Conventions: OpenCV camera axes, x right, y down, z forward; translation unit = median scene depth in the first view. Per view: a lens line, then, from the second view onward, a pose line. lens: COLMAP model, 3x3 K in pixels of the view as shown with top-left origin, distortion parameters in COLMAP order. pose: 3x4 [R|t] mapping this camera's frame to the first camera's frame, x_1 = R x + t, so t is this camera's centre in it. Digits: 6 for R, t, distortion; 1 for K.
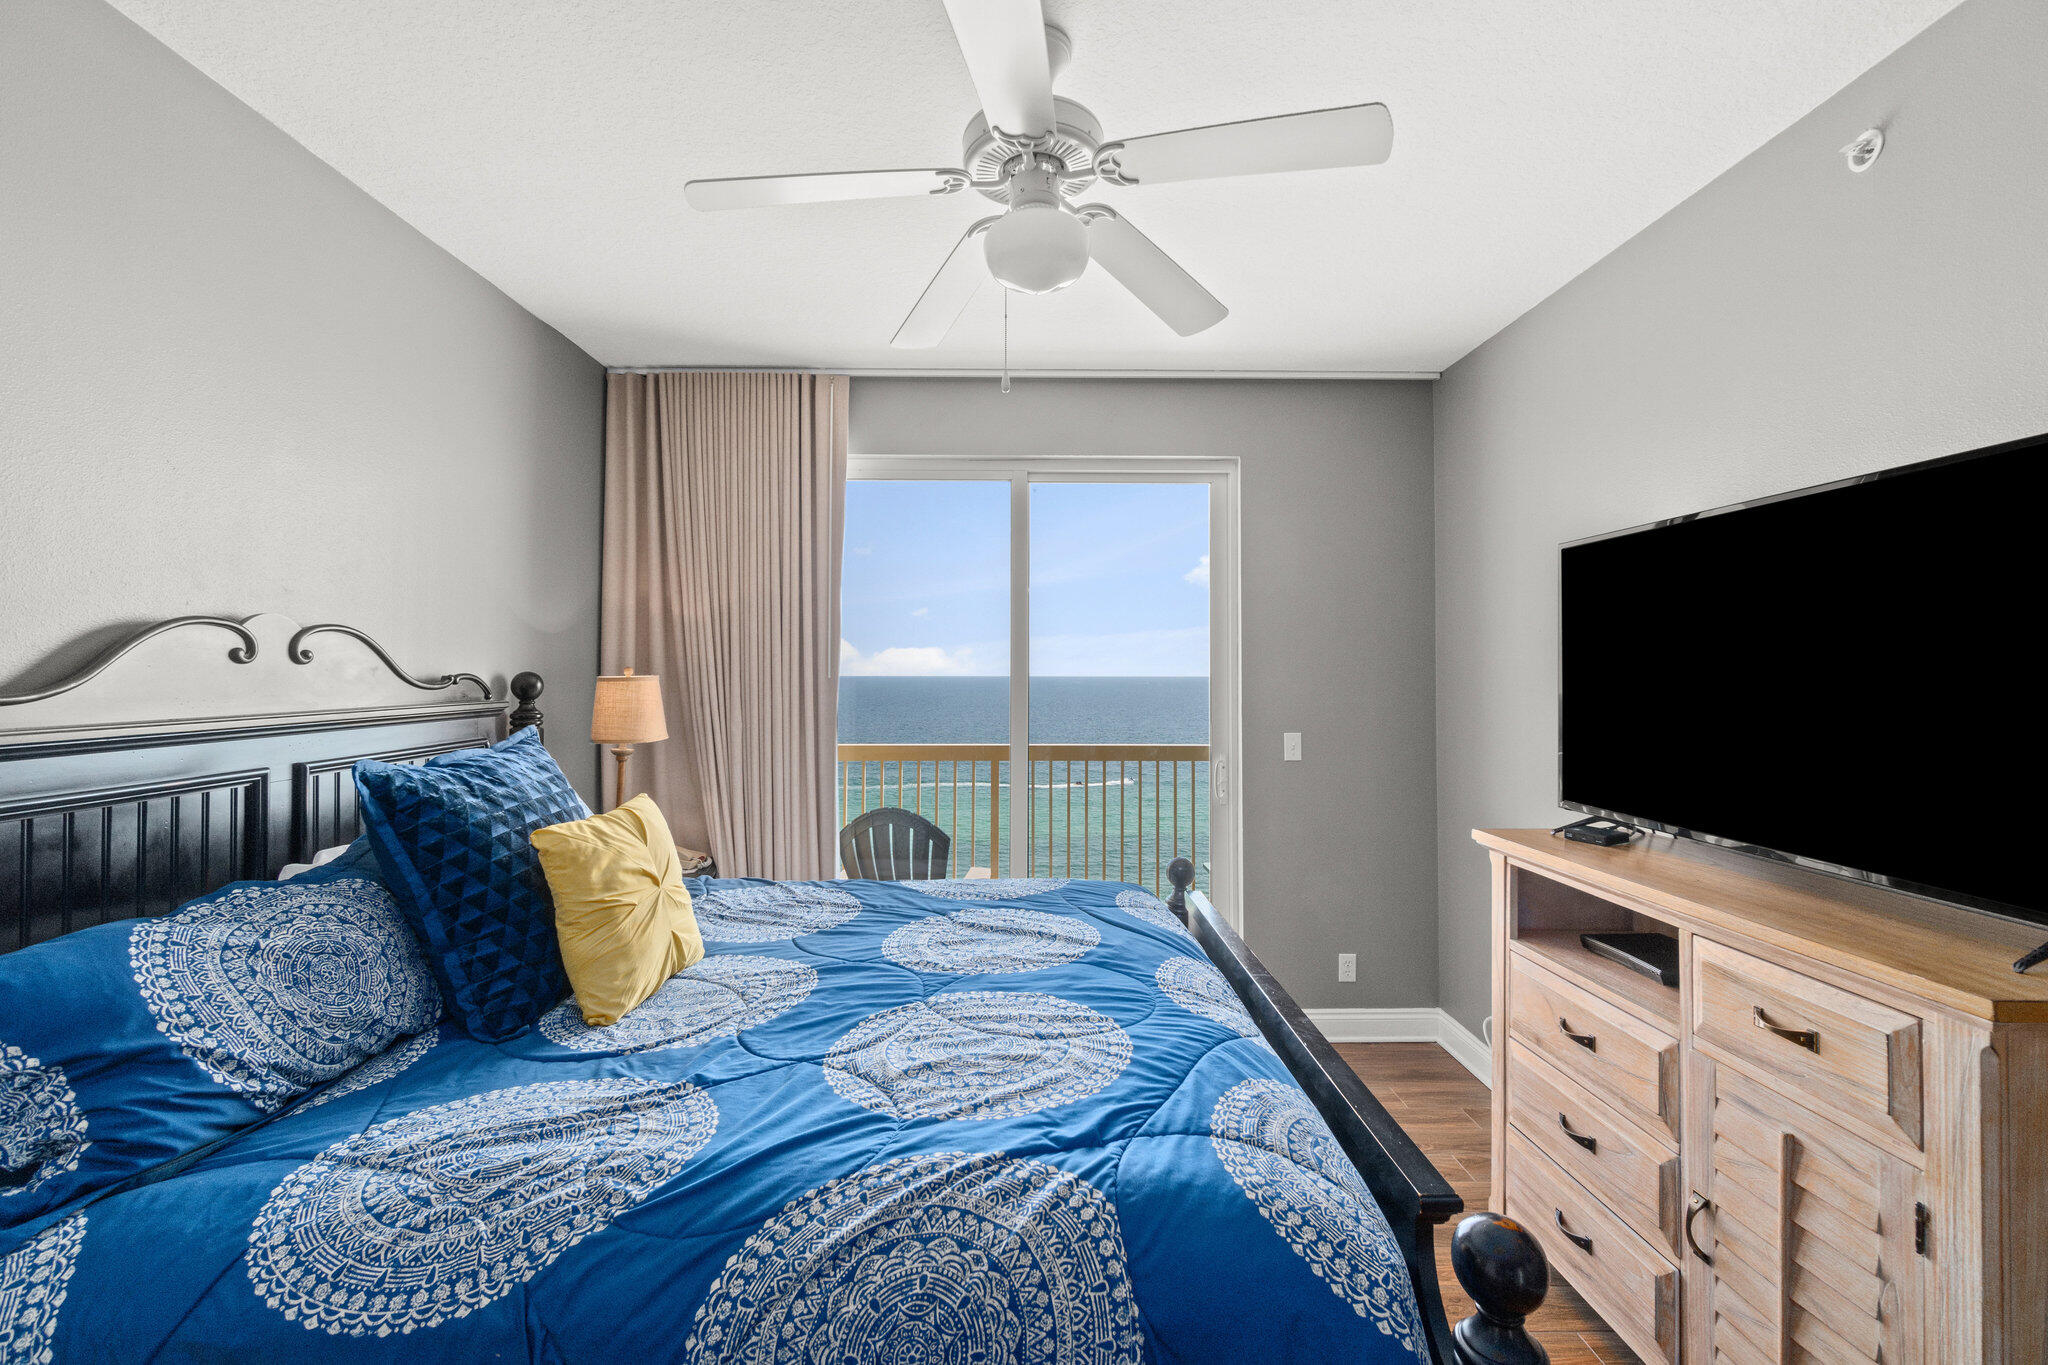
lens RADIAL K [[879.6, 0, 1020.4], [0, 879.6, 652.0], [0, 0, 1]] dist [-0.007663, -0.000440]
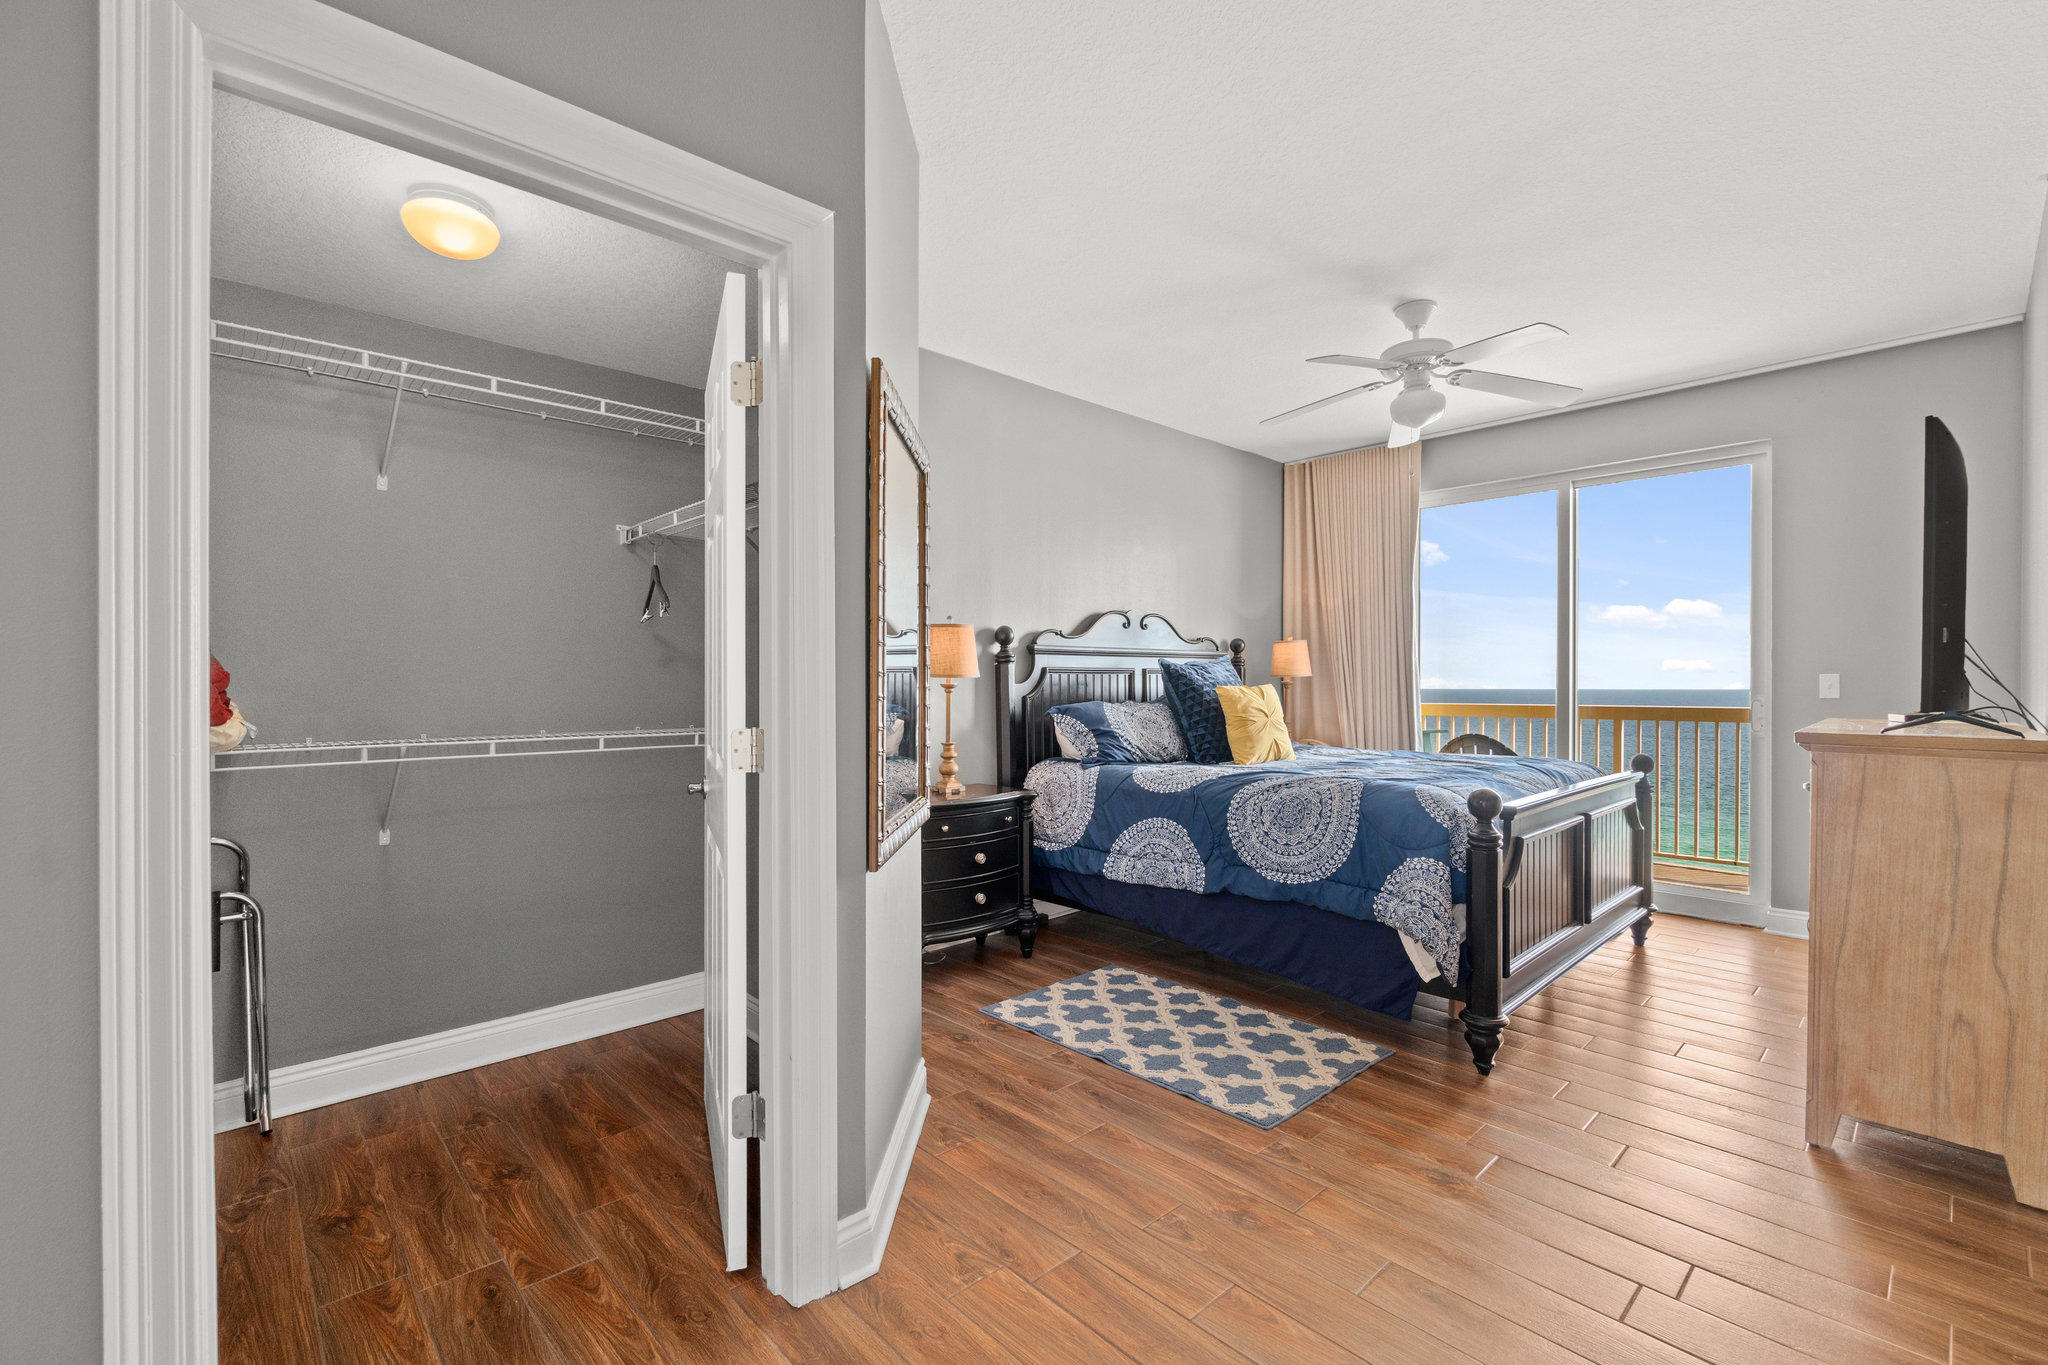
lens RADIAL K [[879.6, 0, 1026.9], [0, 879.6, 675.7], [0, 0, 1]] dist [-0.007663, -0.000440]
pose [[0.675700, -0.009364, -0.737117, 0.882732], [0.018649, 0.999816, 0.004394, 0.140734], [0.736941, -0.016716, 0.675751, -1.042797]]
